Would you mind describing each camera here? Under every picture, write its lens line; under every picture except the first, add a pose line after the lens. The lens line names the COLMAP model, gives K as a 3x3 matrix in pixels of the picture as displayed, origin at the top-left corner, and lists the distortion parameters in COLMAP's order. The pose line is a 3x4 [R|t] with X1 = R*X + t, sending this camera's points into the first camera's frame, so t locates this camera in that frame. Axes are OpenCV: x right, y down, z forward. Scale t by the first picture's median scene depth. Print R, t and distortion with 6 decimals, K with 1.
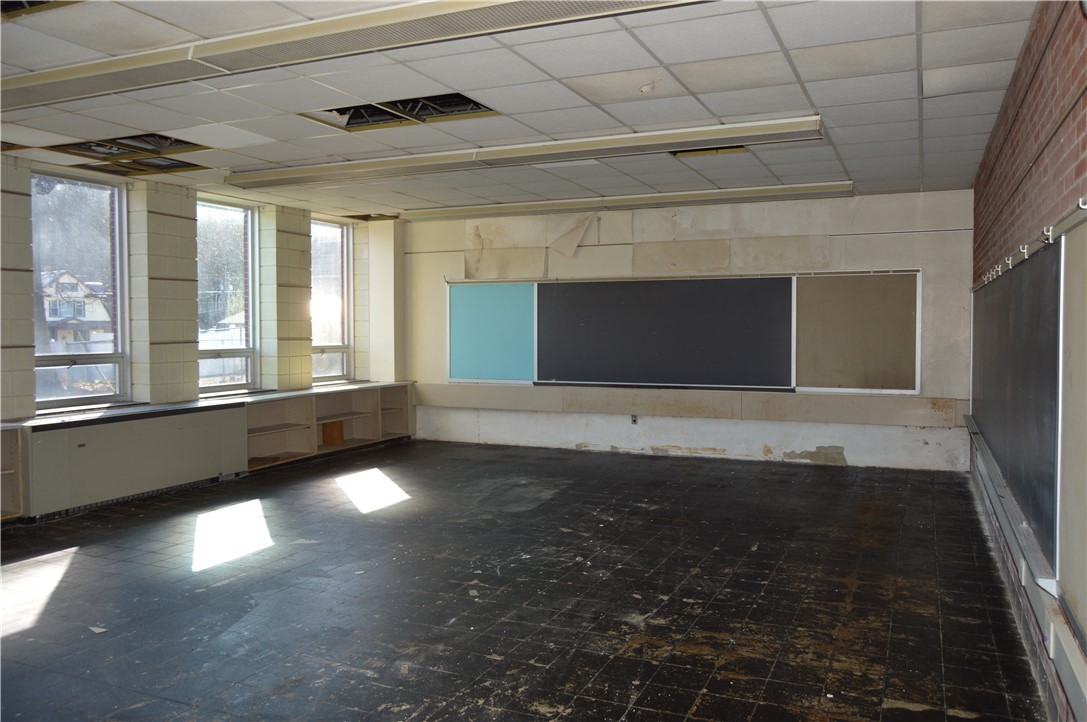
lens RADIAL K [[737.3, 0, 544.1], [0, 737.3, 328.9], [0, 0, 1]] dist [0.000631, 0.000593]
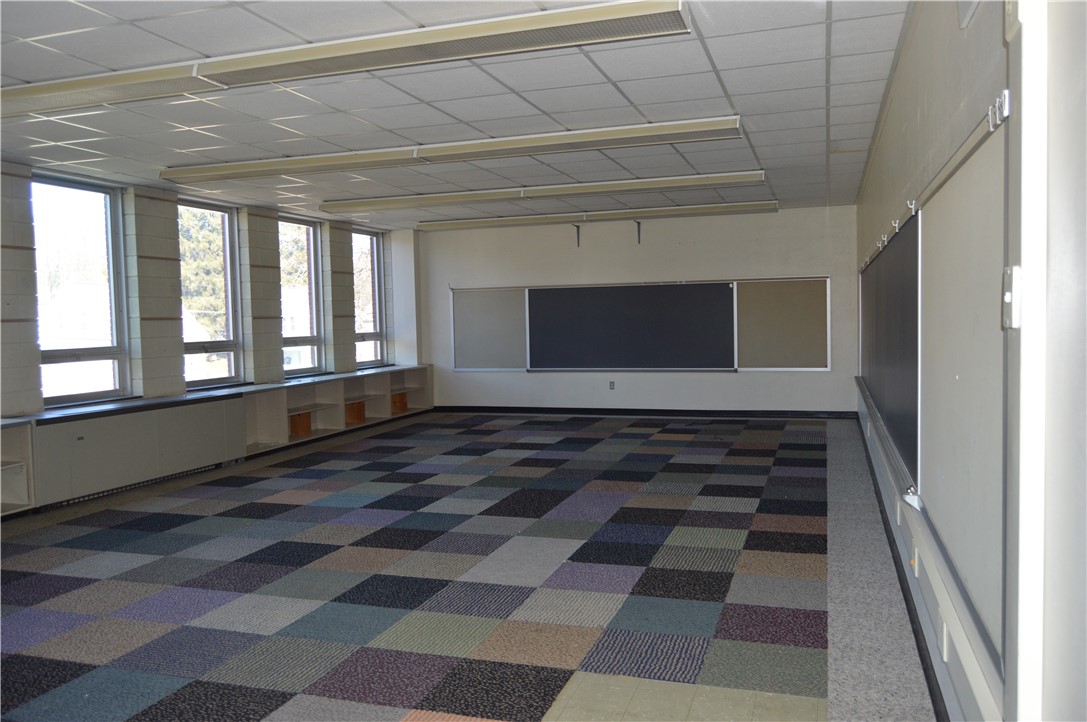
lens RADIAL K [[845.2, 0, 549.0], [0, 845.2, 365.9], [0, 0, 1]] dist [-0.018207, -0.004152]
pose [[0.988567, -0.017097, 0.149807, -0.145627], [0.010037, 0.998808, 0.047760, 0.004995], [-0.150445, -0.045711, 0.987561, -0.286827]]
